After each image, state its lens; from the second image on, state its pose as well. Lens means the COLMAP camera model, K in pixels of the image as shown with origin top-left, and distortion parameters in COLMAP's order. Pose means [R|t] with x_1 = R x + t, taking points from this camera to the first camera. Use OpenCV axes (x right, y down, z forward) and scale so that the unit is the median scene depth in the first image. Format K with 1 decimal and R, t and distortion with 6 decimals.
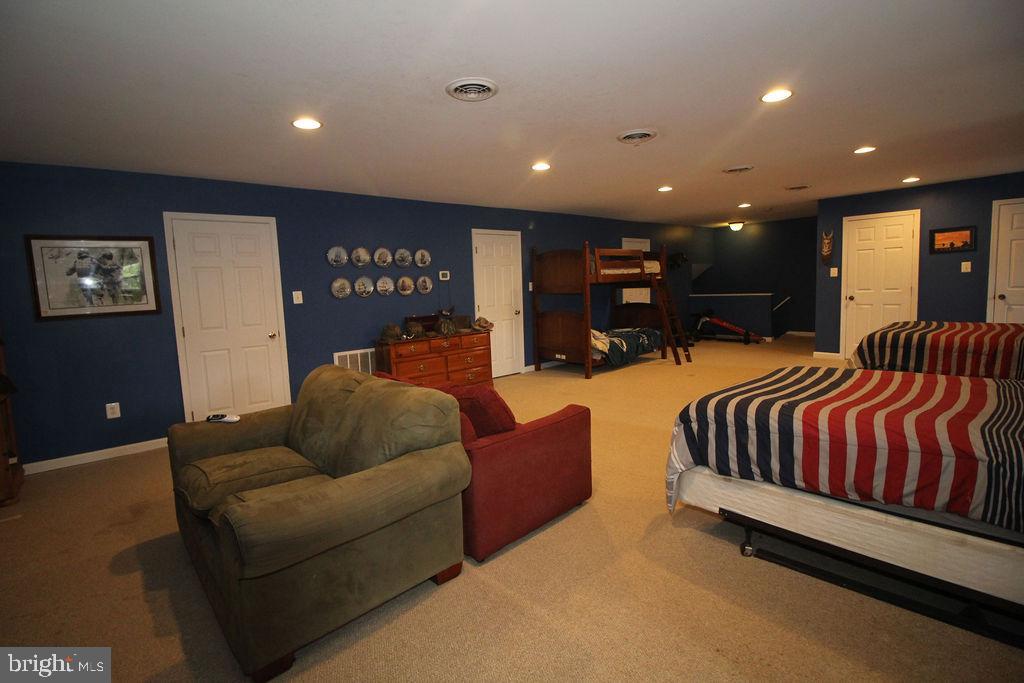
lens RADIAL K [[476.7, 0, 513.6], [0, 476.7, 339.3], [0, 0, 1]] dist [-0.008438, -0.007136]
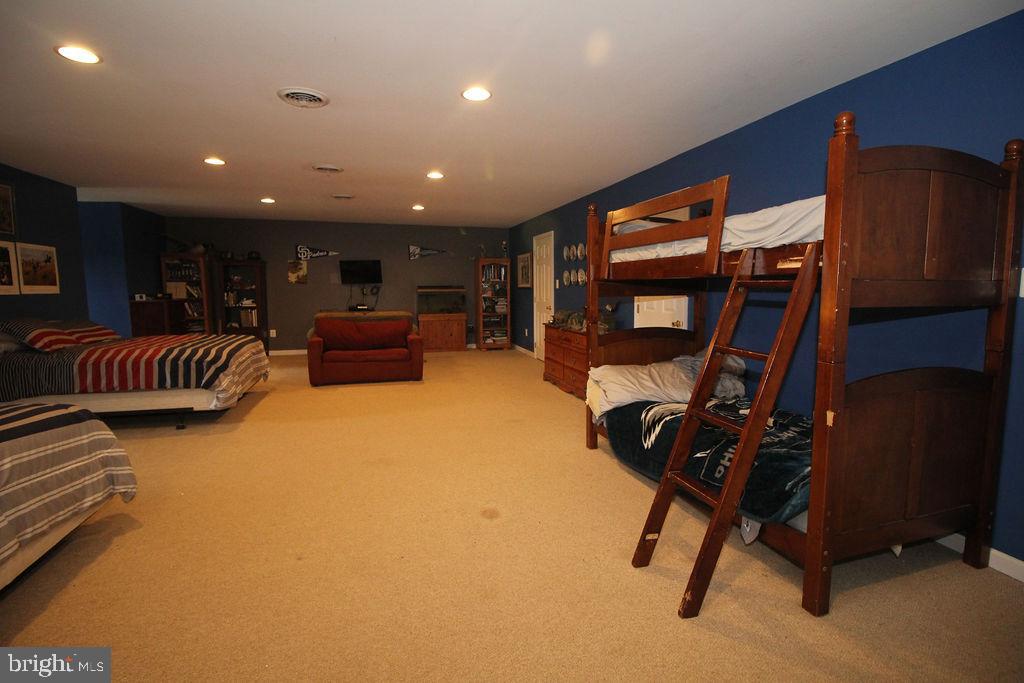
lens RADIAL K [[476.7, 0, 512.8], [0, 476.7, 334.9], [0, 0, 1]] dist [-0.008438, -0.007136]
pose [[-0.438017, 0.137554, -0.888381, 0.805765], [-0.078395, 0.978614, 0.190179, -0.178482], [0.895542, 0.152946, -0.417866, 1.331795]]
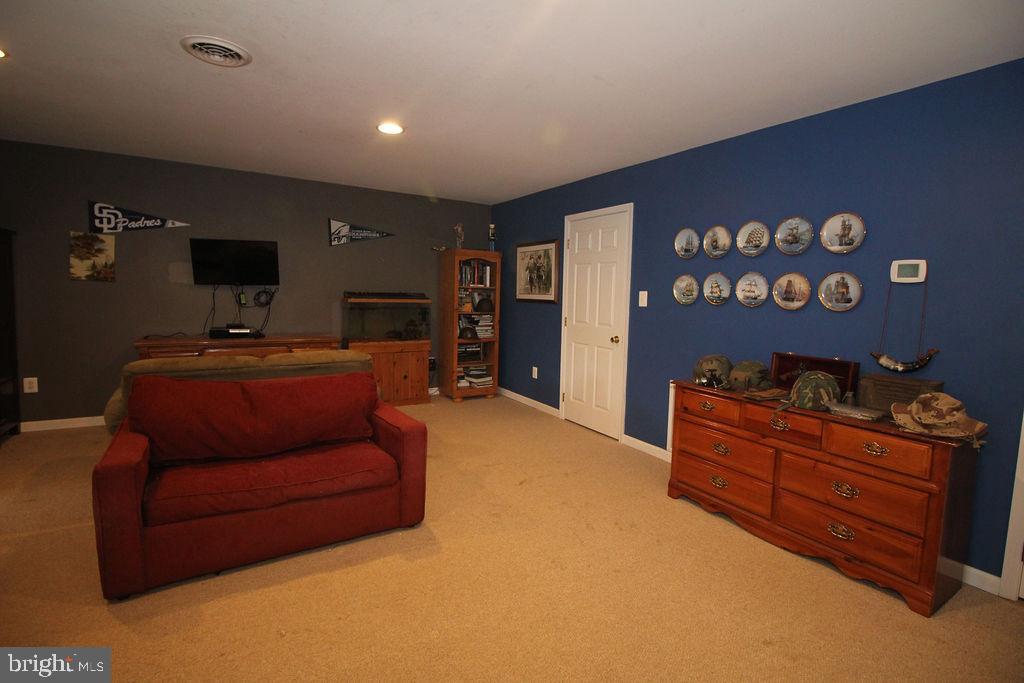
lens RADIAL K [[476.7, 0, 514.7], [0, 476.7, 339.4], [0, 0, 1]] dist [-0.008438, -0.007136]
pose [[-0.187306, 0.136388, -0.972787, 0.331610], [-0.128600, 0.978386, 0.161934, -0.108910], [0.973847, 0.155431, -0.165718, 0.824983]]
